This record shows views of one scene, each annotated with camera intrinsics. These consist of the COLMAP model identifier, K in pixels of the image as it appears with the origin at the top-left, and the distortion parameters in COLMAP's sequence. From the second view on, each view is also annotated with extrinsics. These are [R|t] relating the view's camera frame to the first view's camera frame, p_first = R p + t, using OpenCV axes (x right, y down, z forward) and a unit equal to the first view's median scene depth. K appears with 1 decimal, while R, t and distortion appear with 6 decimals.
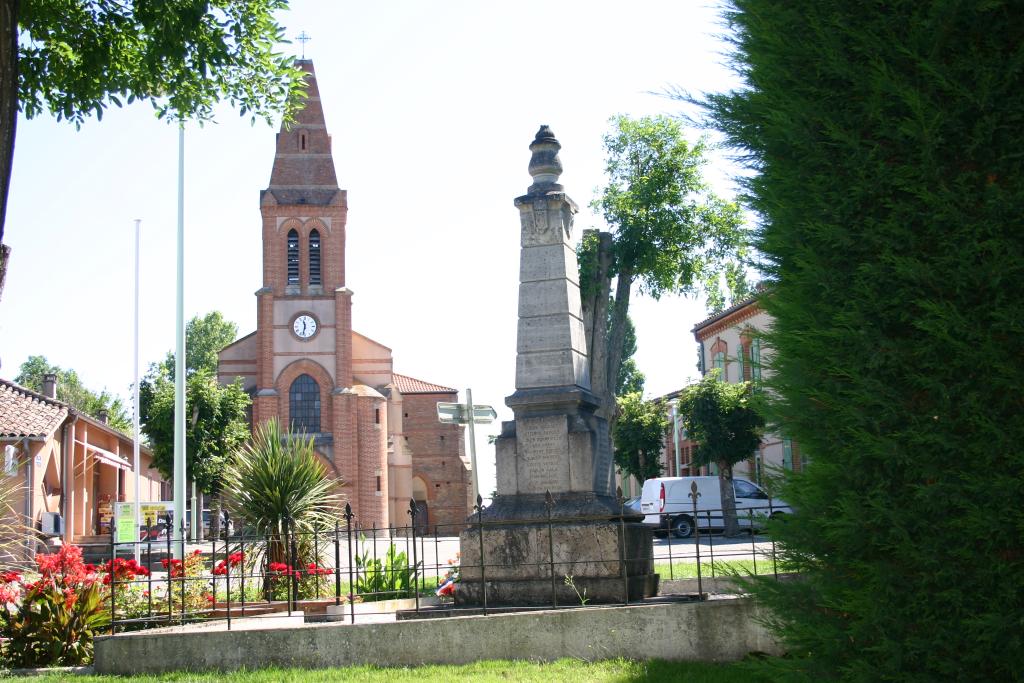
lens RADIAL K [[1276.6, 0, 512.0], [0, 1276.6, 341.5], [0, 0, 1]] dist [-0.036060, -0.040334]
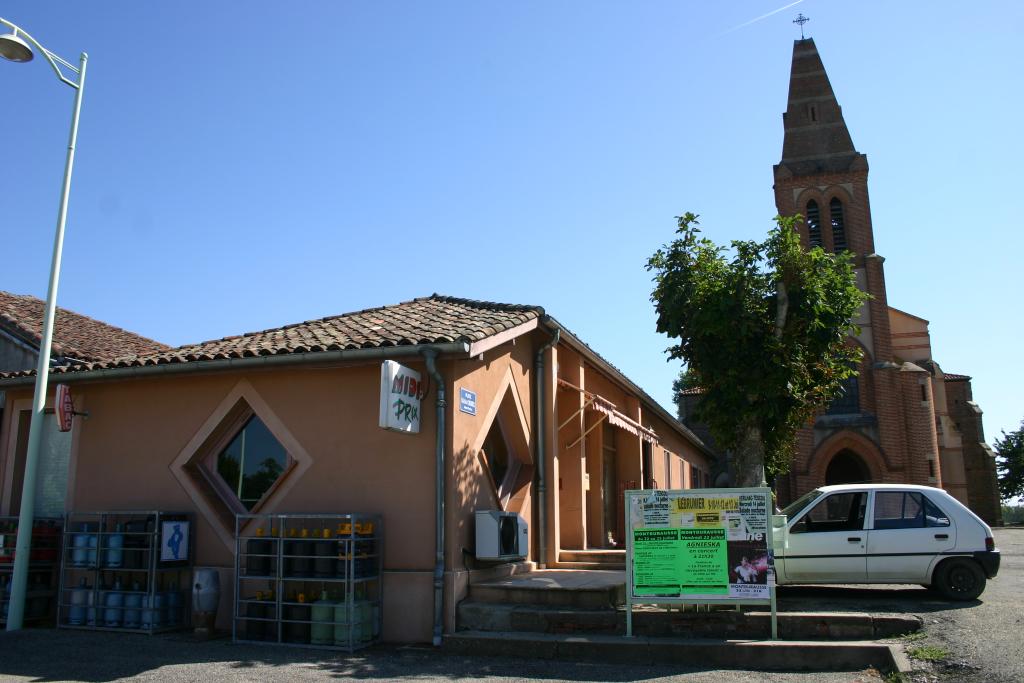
lens RADIAL K [[849.8, 0, 512.0], [0, 849.8, 341.5], [0, 0, 1]] dist [-0.085940, -0.000308]
pose [[0.895326, -0.068513, -0.440111, -0.105034], [0.046640, 0.997088, -0.060339, 0.044474], [0.442963, 0.033496, 0.895914, 0.349513]]
